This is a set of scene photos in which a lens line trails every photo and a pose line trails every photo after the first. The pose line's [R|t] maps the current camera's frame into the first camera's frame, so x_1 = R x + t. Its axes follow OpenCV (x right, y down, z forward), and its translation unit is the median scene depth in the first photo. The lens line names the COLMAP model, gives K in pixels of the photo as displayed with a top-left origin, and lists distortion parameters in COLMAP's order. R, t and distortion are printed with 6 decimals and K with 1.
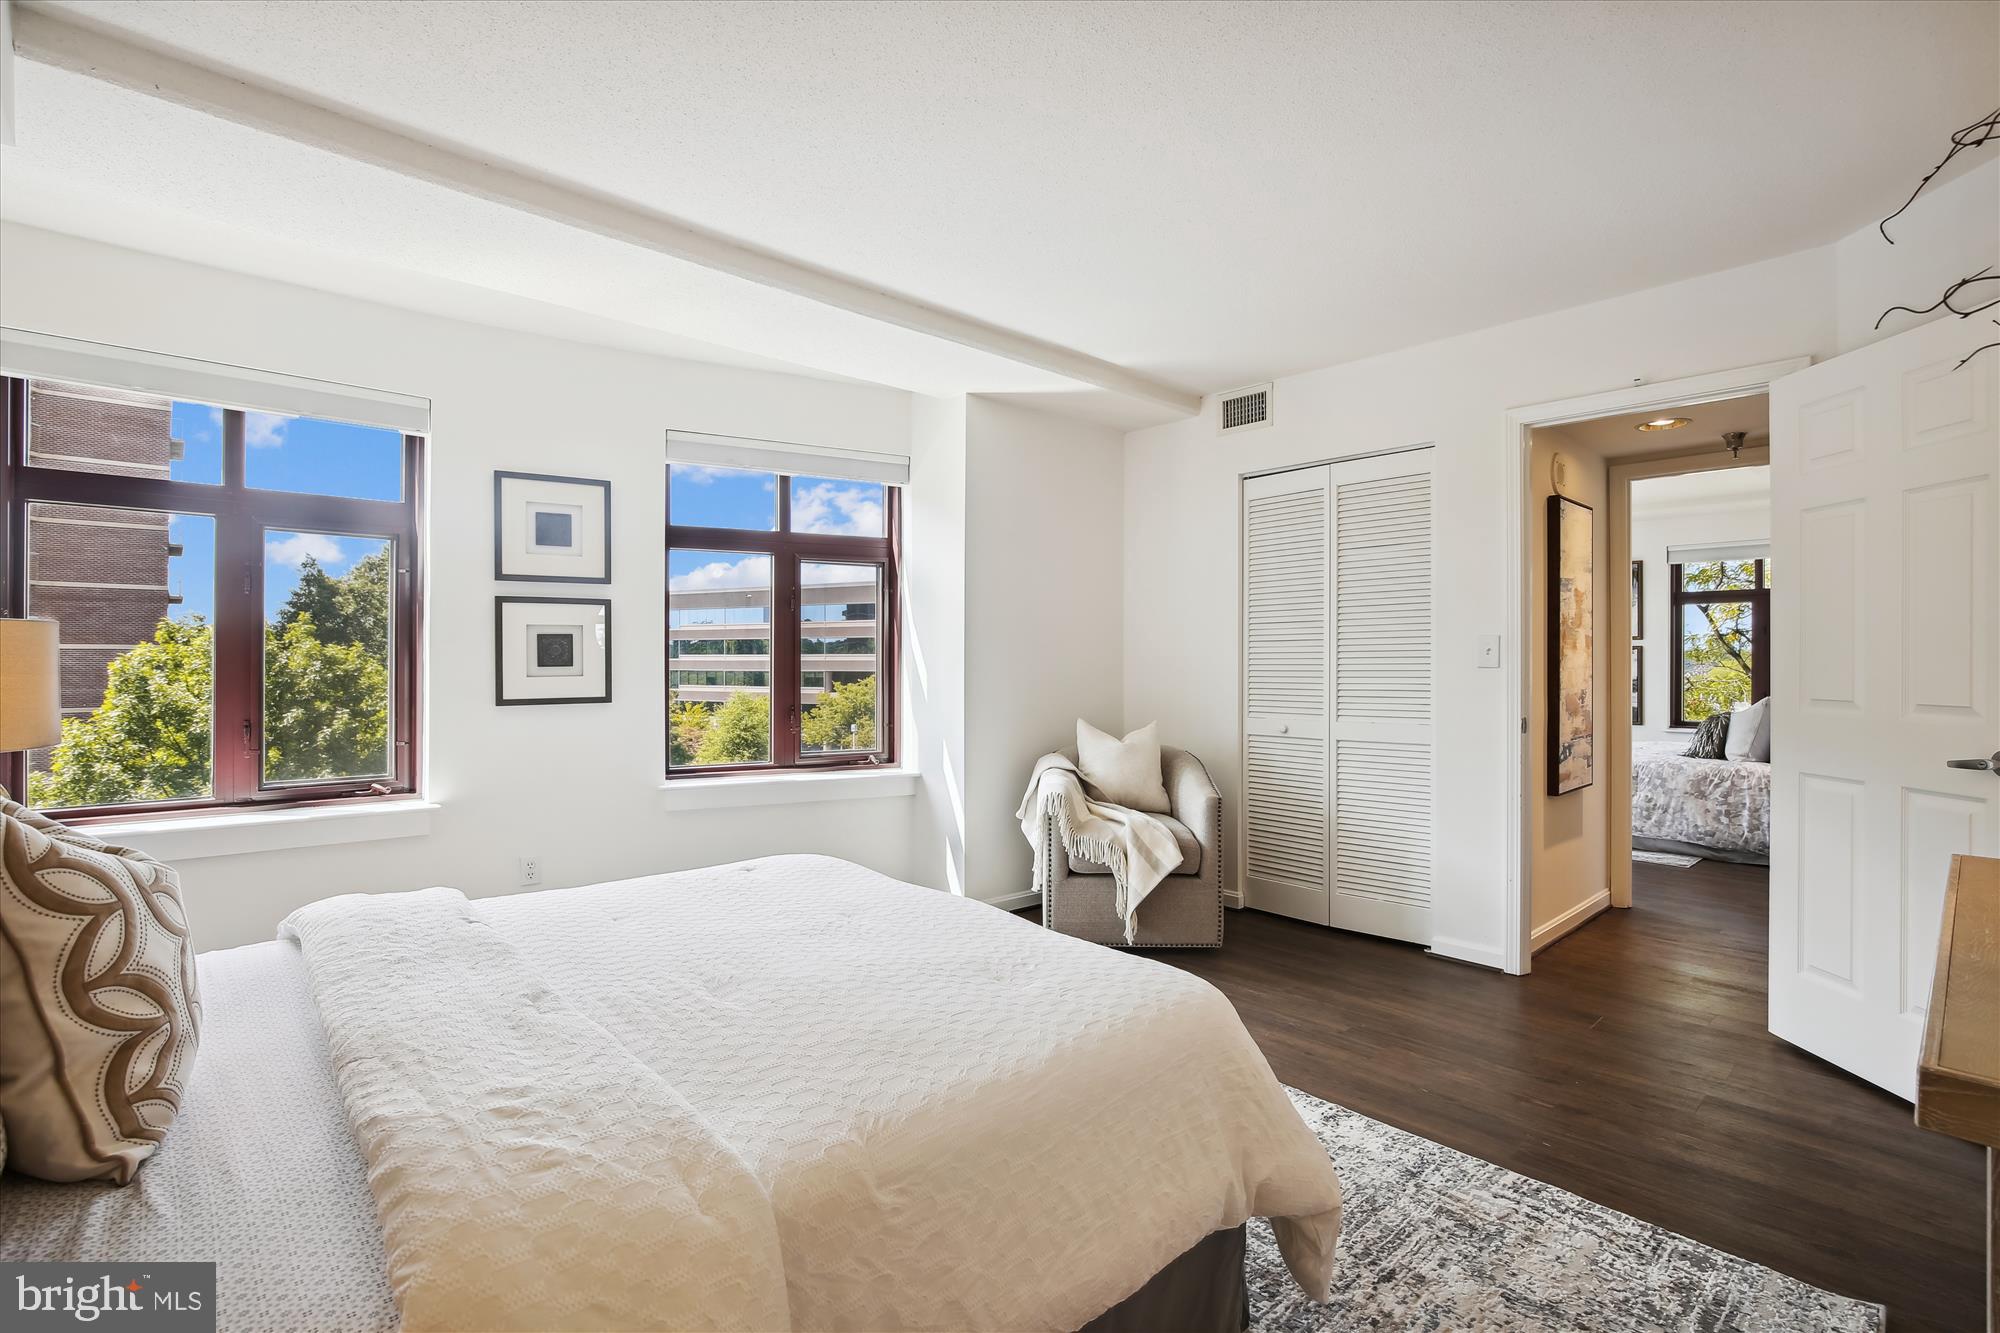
lens RADIAL K [[932.2, 0, 1011.4], [0, 932.2, 670.0], [0, 0, 1]] dist [-0.009108, 0.000169]
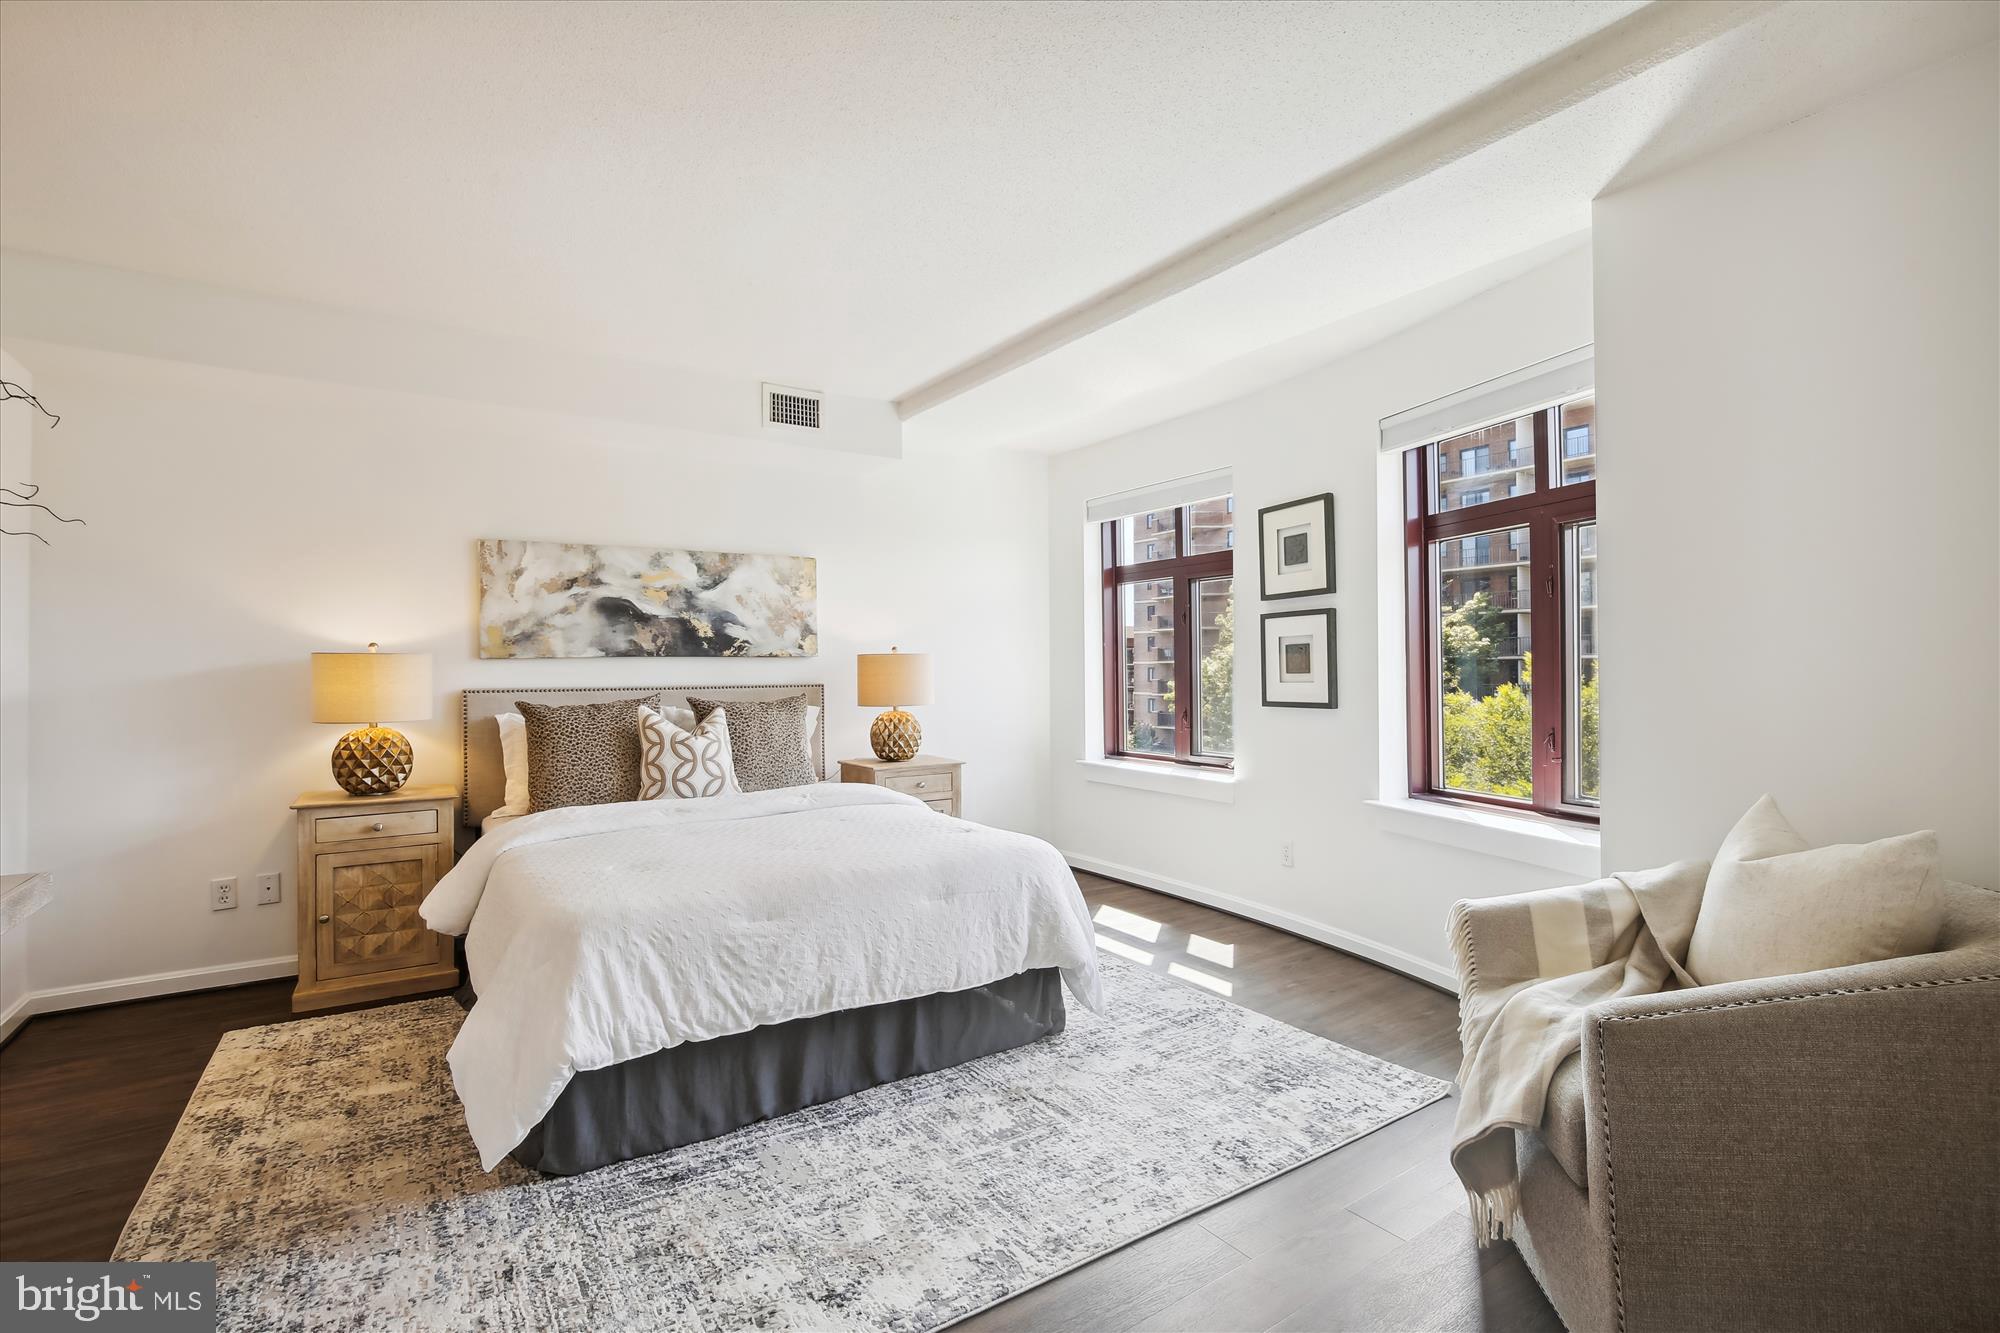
lens RADIAL K [[932.2, 0, 1011.4], [0, 932.2, 670.0], [0, 0, 1]] dist [-0.009108, 0.000169]
pose [[-0.161875, -0.001407, -0.986810, 0.672708], [-0.003715, 0.999993, -0.000817, -0.005674], [0.986804, 0.003534, -0.161879, 0.868865]]
